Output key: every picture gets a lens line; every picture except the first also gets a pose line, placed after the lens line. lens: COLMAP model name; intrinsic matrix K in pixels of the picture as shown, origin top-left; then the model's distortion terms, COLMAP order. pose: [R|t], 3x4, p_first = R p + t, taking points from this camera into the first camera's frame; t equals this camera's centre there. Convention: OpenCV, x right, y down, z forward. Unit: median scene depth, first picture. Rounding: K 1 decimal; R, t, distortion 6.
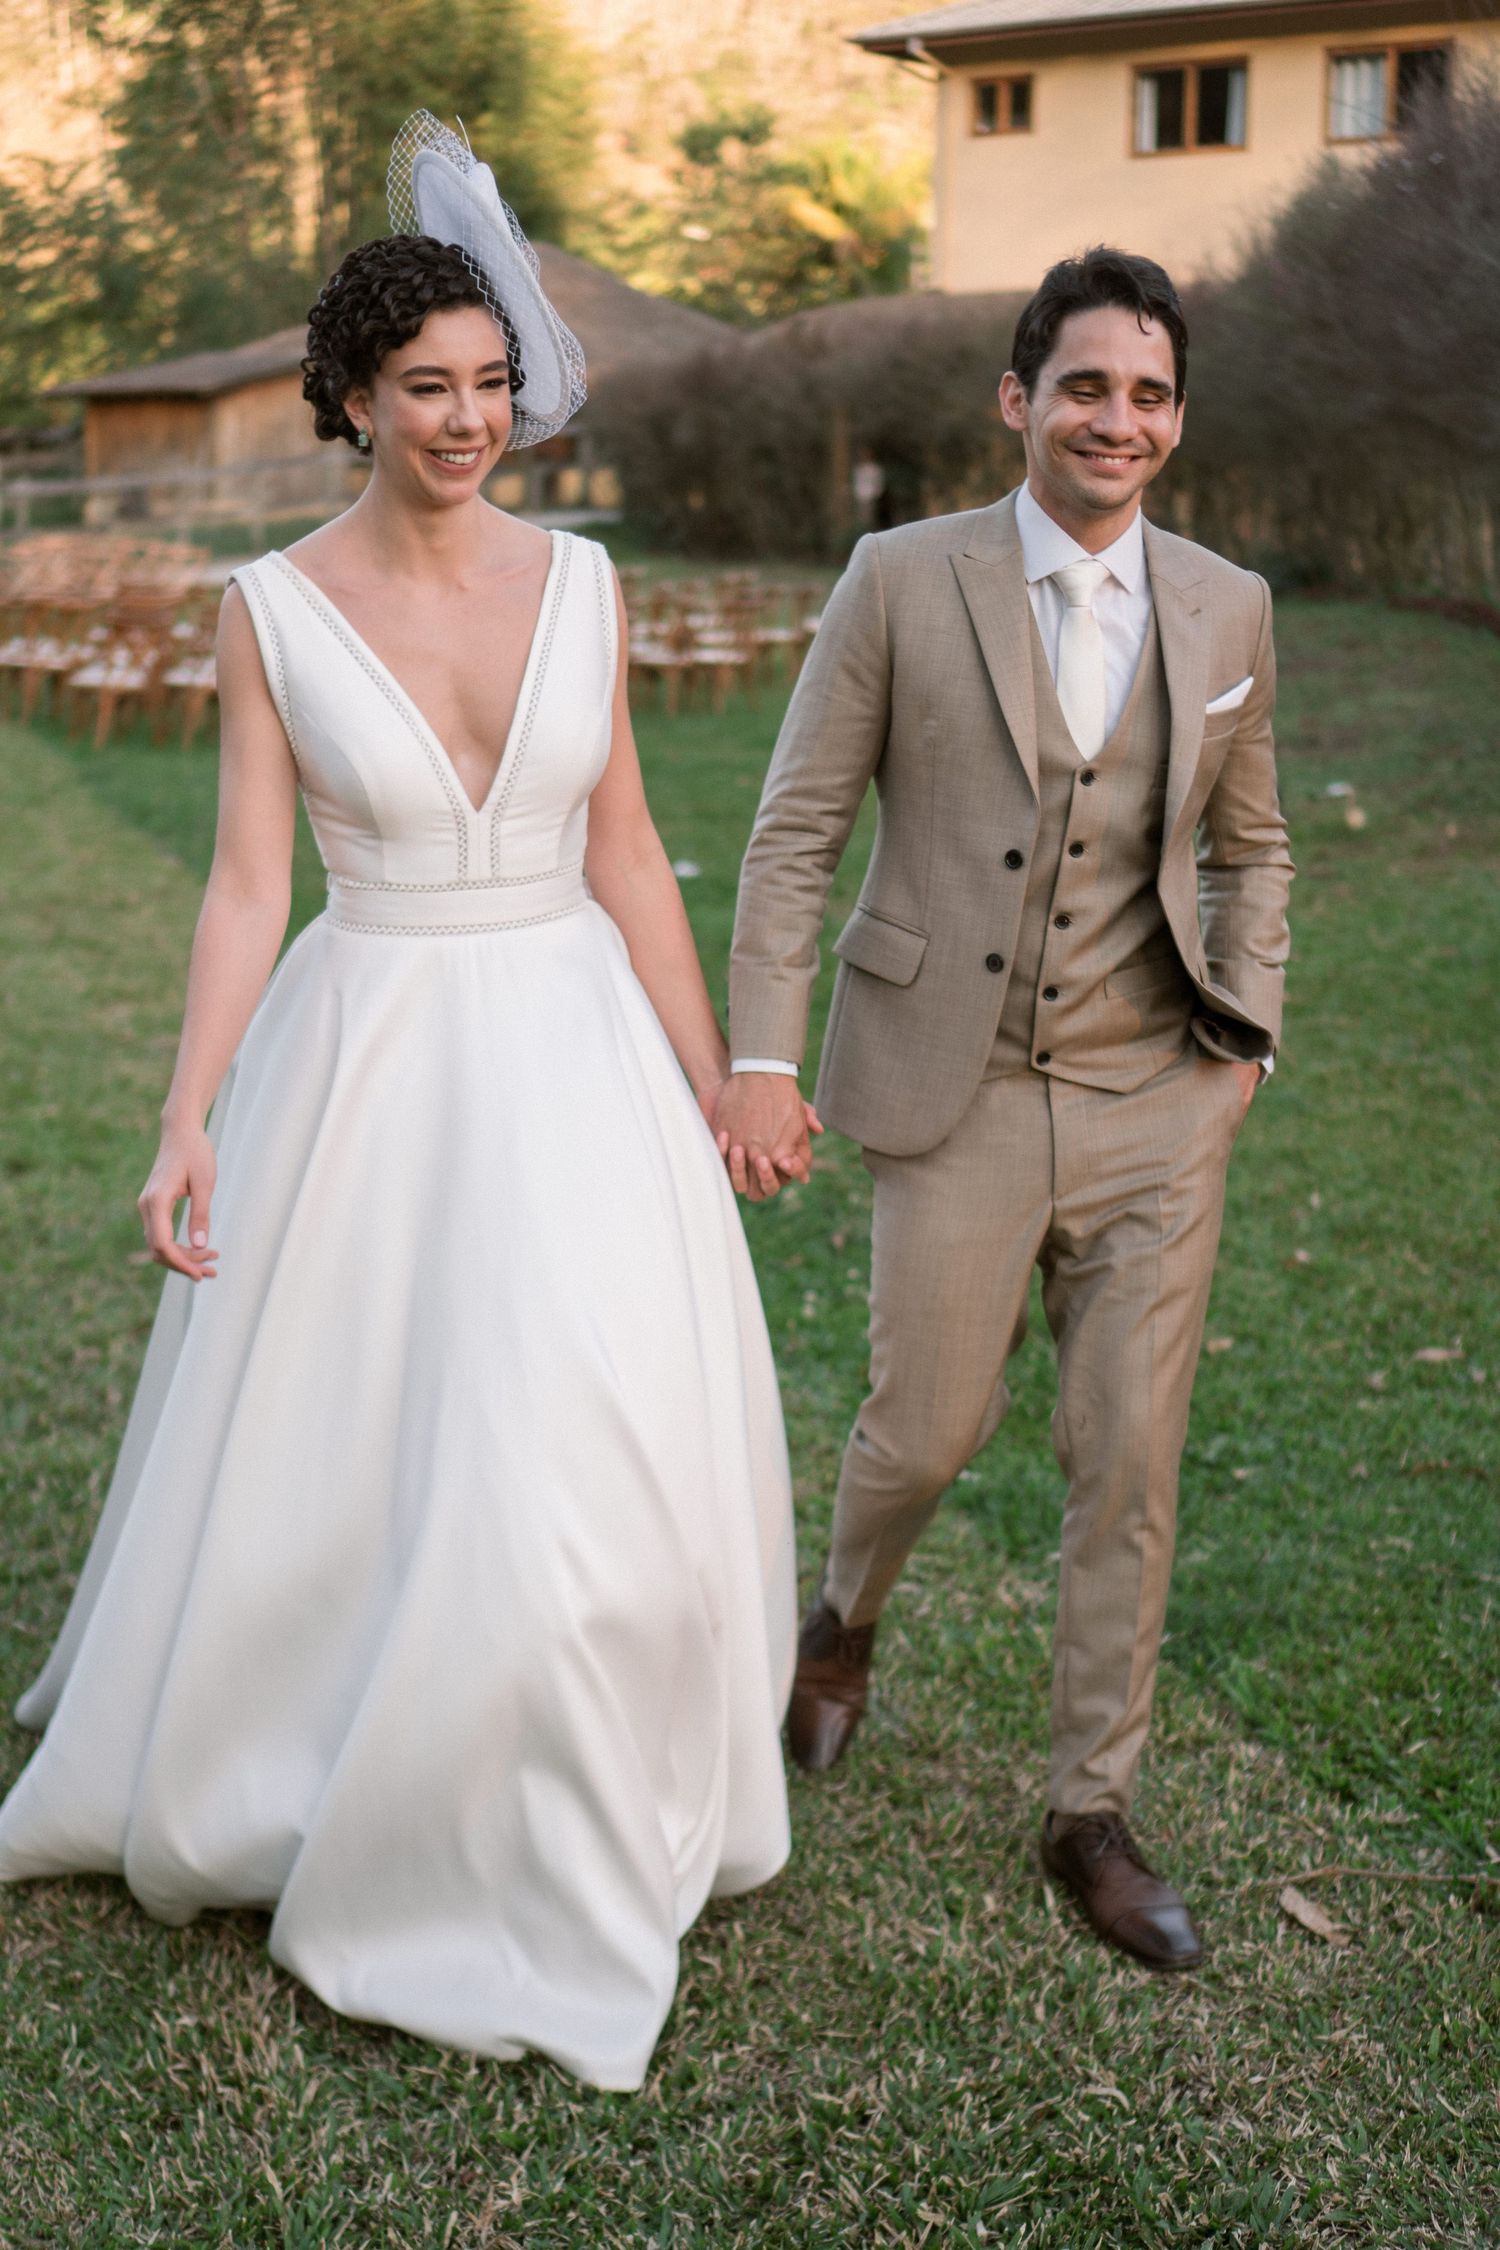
lens RADIAL K [[3347.4, 0, 750.0], [0, 3347.4, 1125.0], [0, 0, 1]] dist [-0.010452, -0.037588]
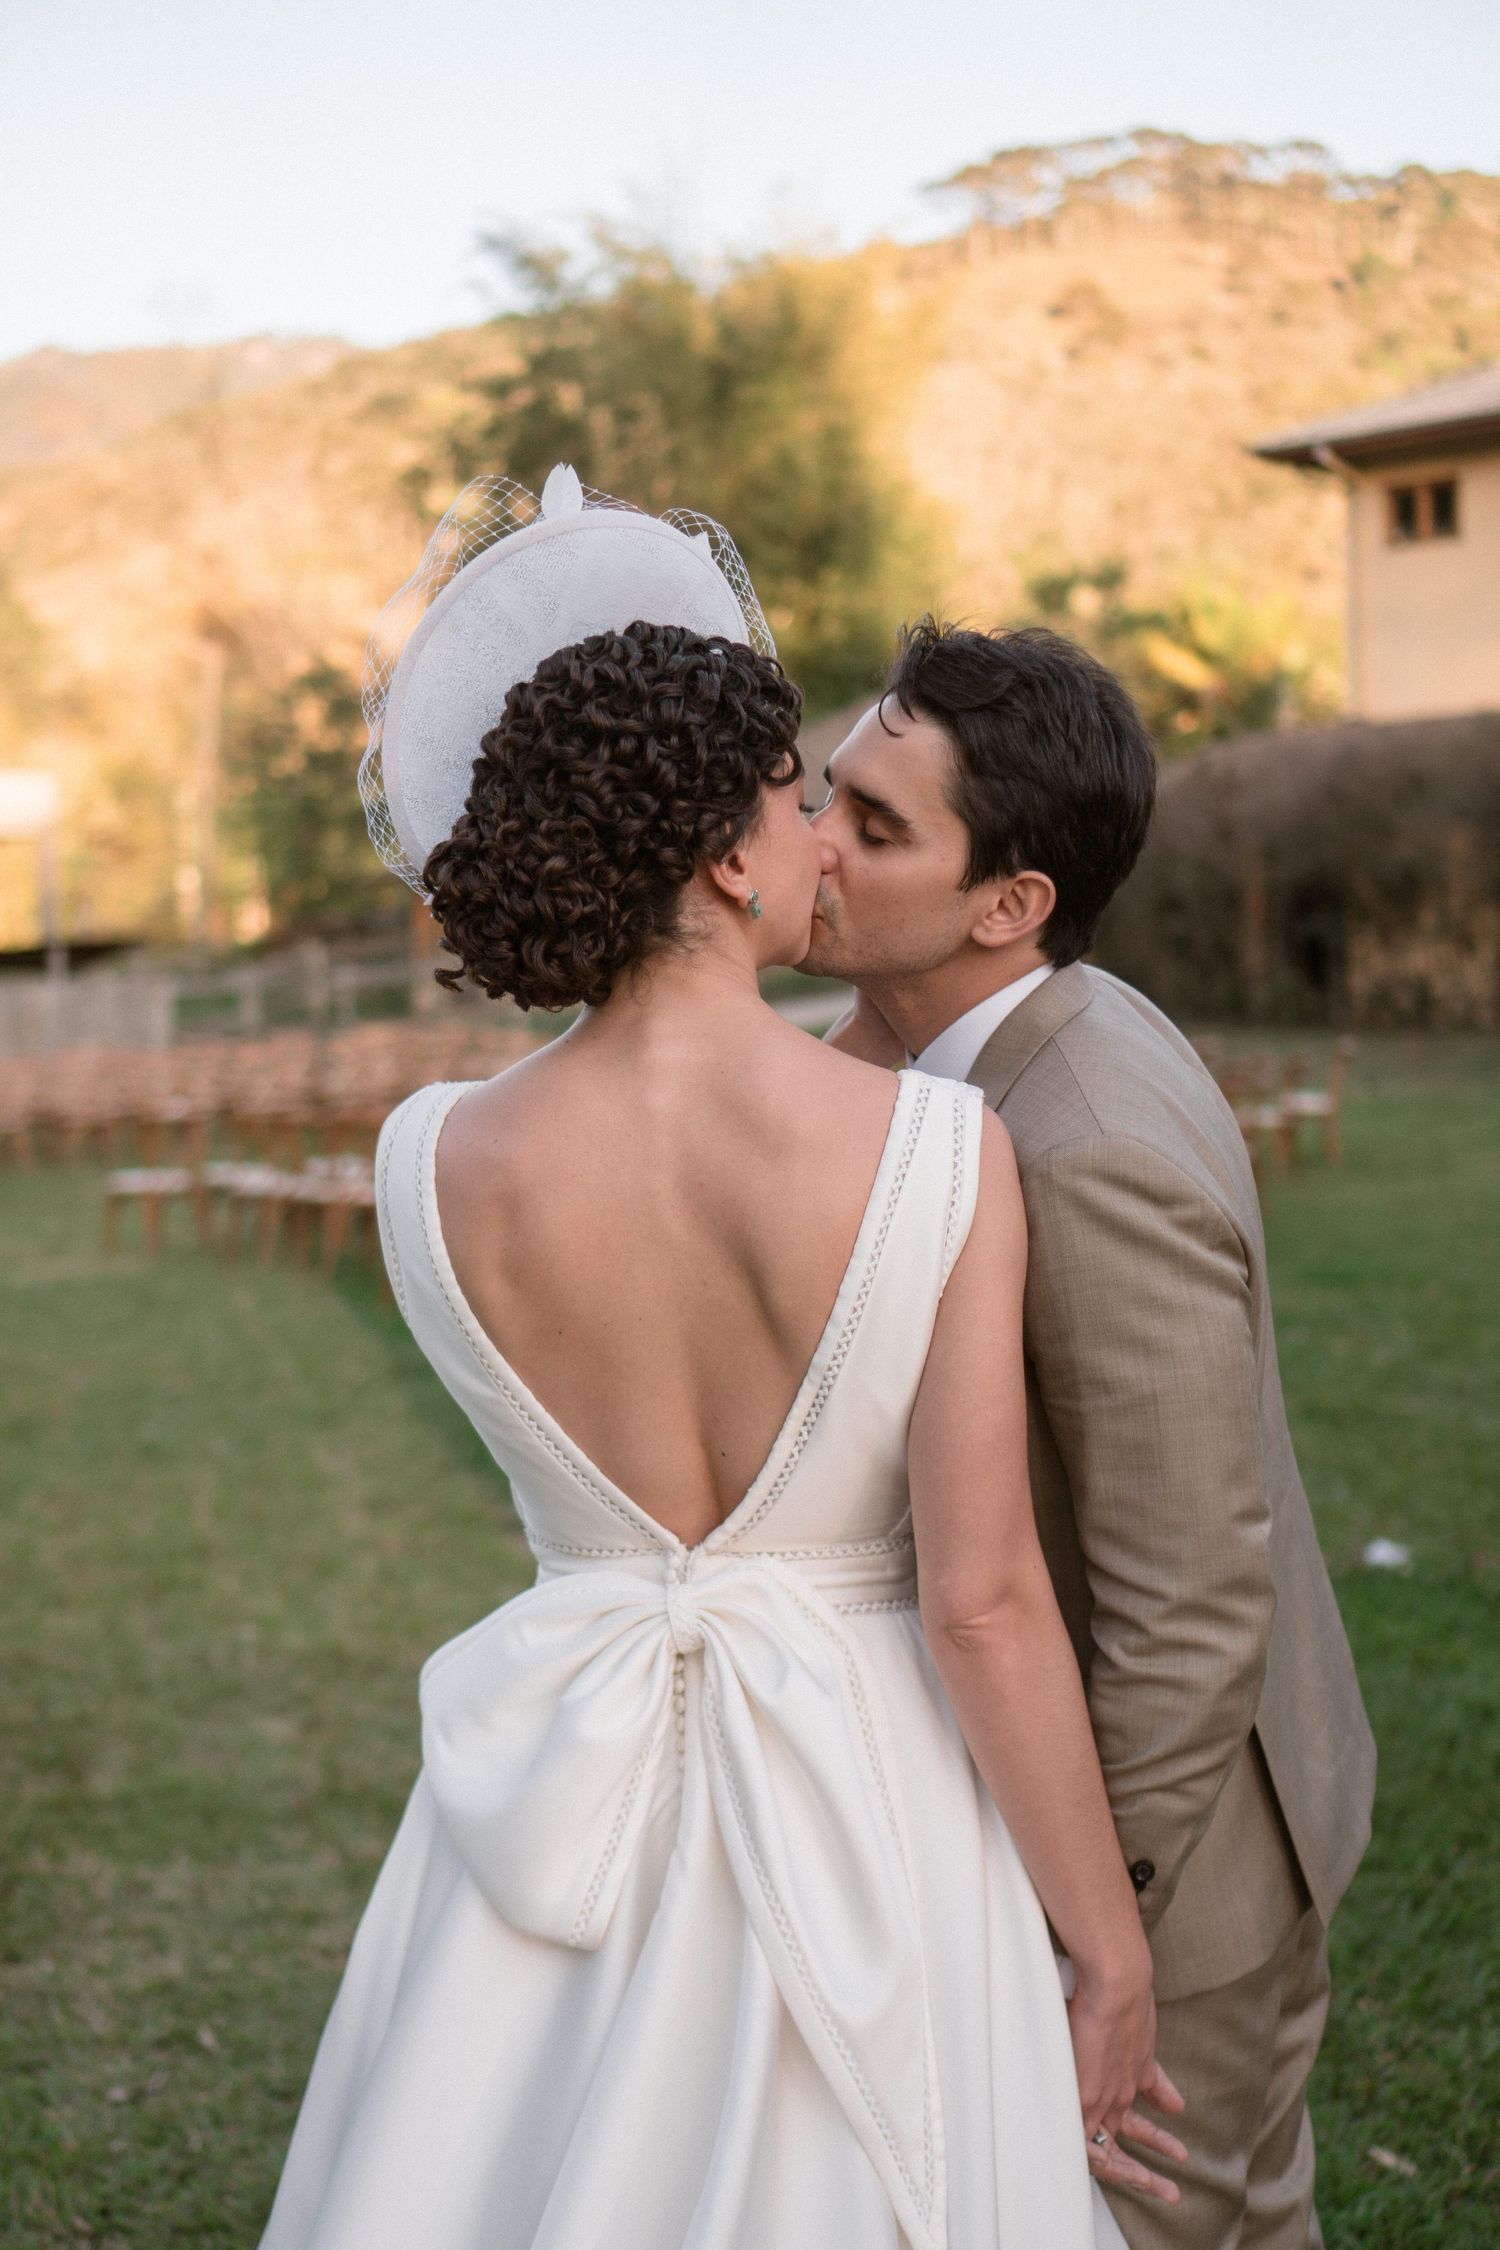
lens RADIAL K [[3347.4, 0, 750.0], [0, 3347.4, 1125.0], [0, 0, 1]] dist [-0.010452, -0.037588]
pose [[0.994725, -0.034027, -0.096775, -0.022038], [0.020342, 0.990080, -0.139028, -0.022098], [0.100545, 0.136326, 0.985549, 0.121450]]
